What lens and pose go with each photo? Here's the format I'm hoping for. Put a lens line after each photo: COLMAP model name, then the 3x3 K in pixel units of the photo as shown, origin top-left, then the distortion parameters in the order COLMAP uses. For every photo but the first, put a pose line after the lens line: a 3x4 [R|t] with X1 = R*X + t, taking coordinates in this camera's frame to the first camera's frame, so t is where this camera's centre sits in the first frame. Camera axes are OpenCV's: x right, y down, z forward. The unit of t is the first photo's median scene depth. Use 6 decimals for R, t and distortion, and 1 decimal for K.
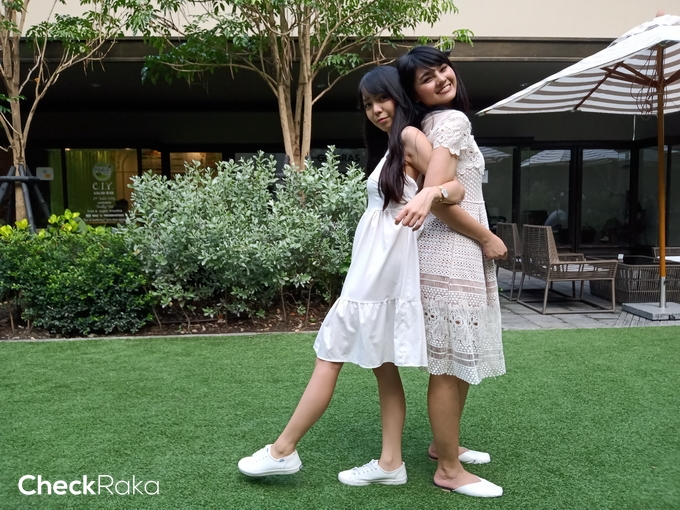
lens RADIAL K [[540.6, 0, 340.0], [0, 540.6, 255.0], [0, 0, 1]] dist [0.061237, -0.070526]
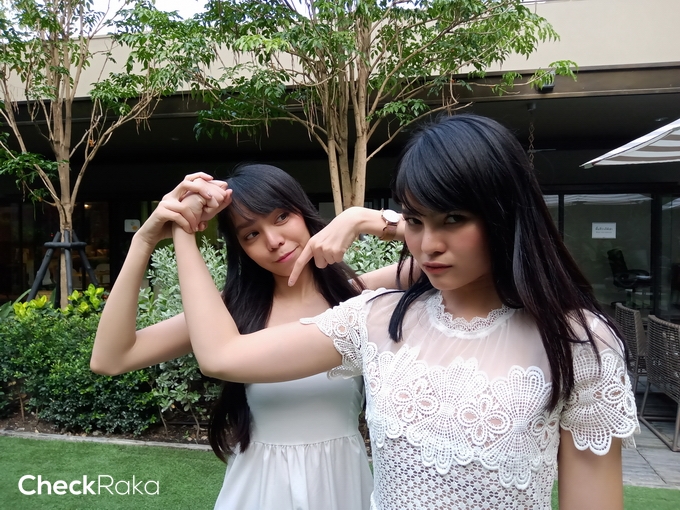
lens RADIAL K [[545.3, 0, 337.7], [0, 545.3, 256.1], [0, 0, 1]] dist [0.100532, -0.170294]
pose [[0.972672, 0.017349, -0.231536, 0.103132], [-0.030011, 0.998233, -0.051279, -0.085380], [0.230237, 0.056826, 0.971474, 0.175636]]
